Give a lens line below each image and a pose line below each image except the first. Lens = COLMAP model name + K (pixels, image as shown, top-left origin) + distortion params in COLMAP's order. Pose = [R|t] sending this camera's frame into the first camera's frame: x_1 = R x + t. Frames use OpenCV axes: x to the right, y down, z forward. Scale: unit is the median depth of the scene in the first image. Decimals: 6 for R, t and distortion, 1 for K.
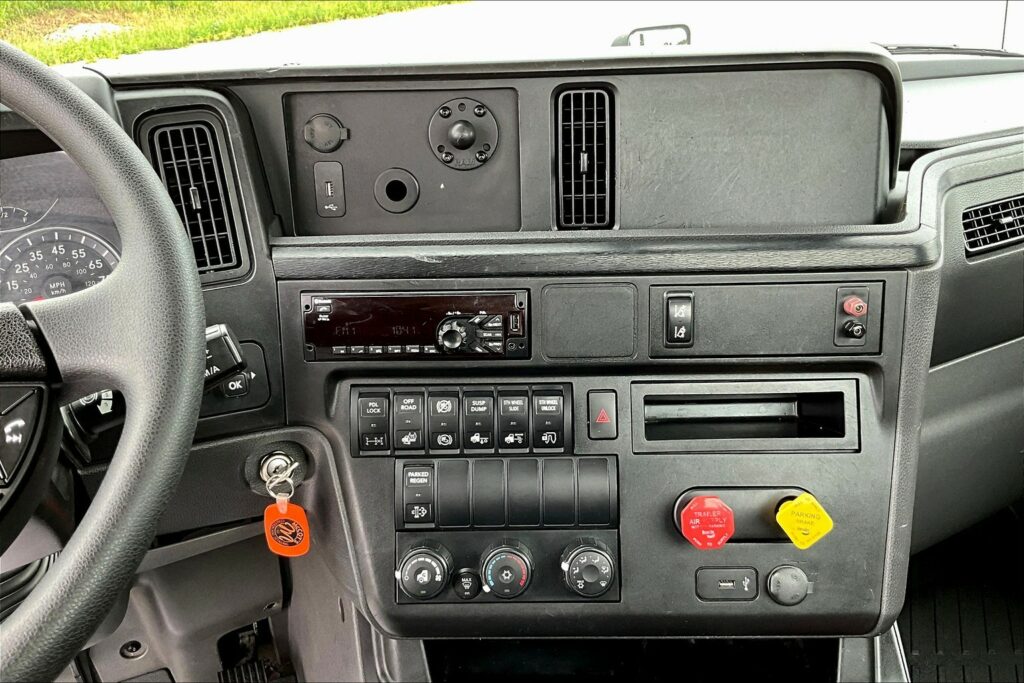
lens RADIAL K [[883.8, 0, 509.5], [0, 883.8, 323.4], [0, 0, 1]] dist [0.016779, -0.003556]
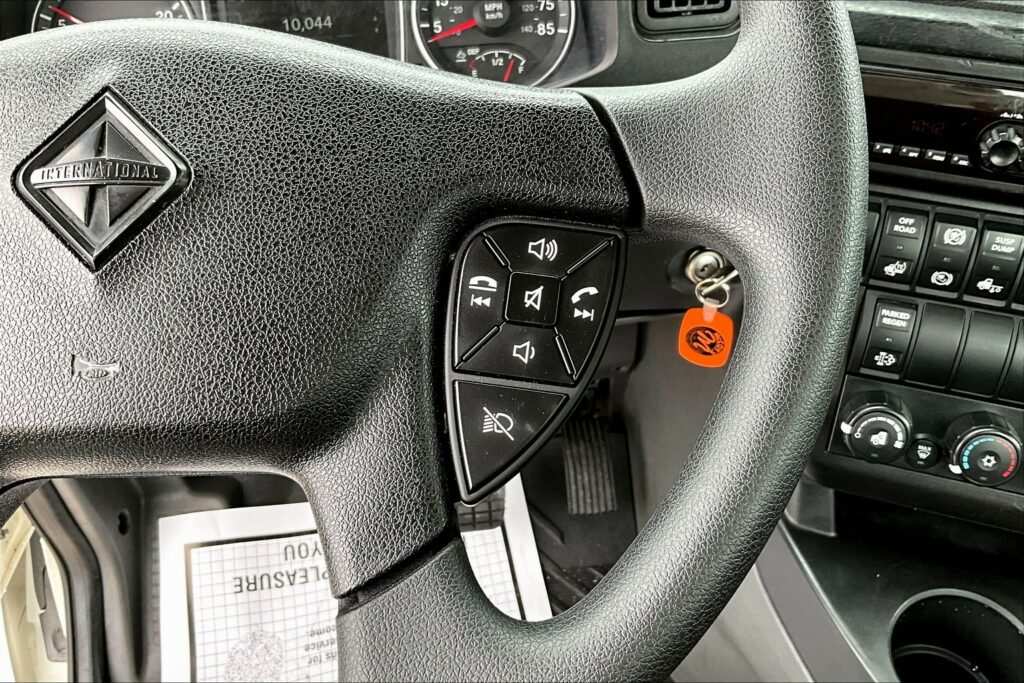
lens RADIAL K [[860.0, 0, 512.0], [0, 860.0, 341.5], [0, 0, 1]] dist [-0.013581, -0.050595]
pose [[0.948547, 0.204426, -0.241803, -0.238186], [-0.108455, 0.927226, 0.358454, -0.043078], [0.297483, -0.313786, 0.901688, 0.204611]]
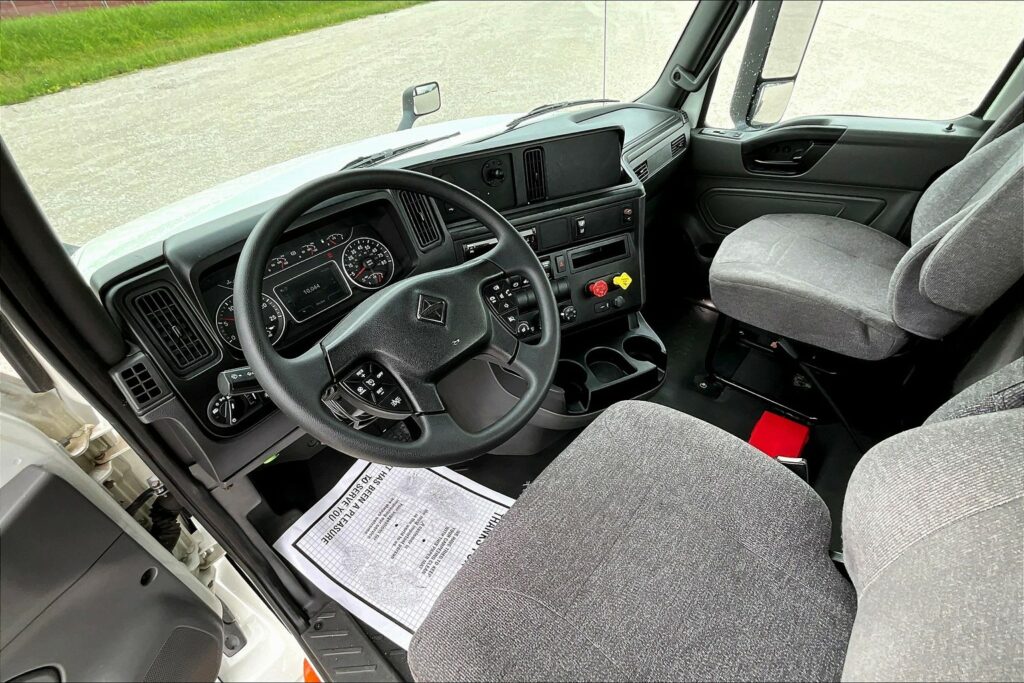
lens RADIAL K [[435.6, 0, 512.0], [0, 435.6, 341.5], [0, 0, 1]] dist [0.000314, 0.000276]
pose [[0.886200, -0.290116, 0.361222, -0.655379], [0.188548, 0.938021, 0.290801, -0.111475], [-0.423200, -0.189600, 0.885976, -0.294402]]
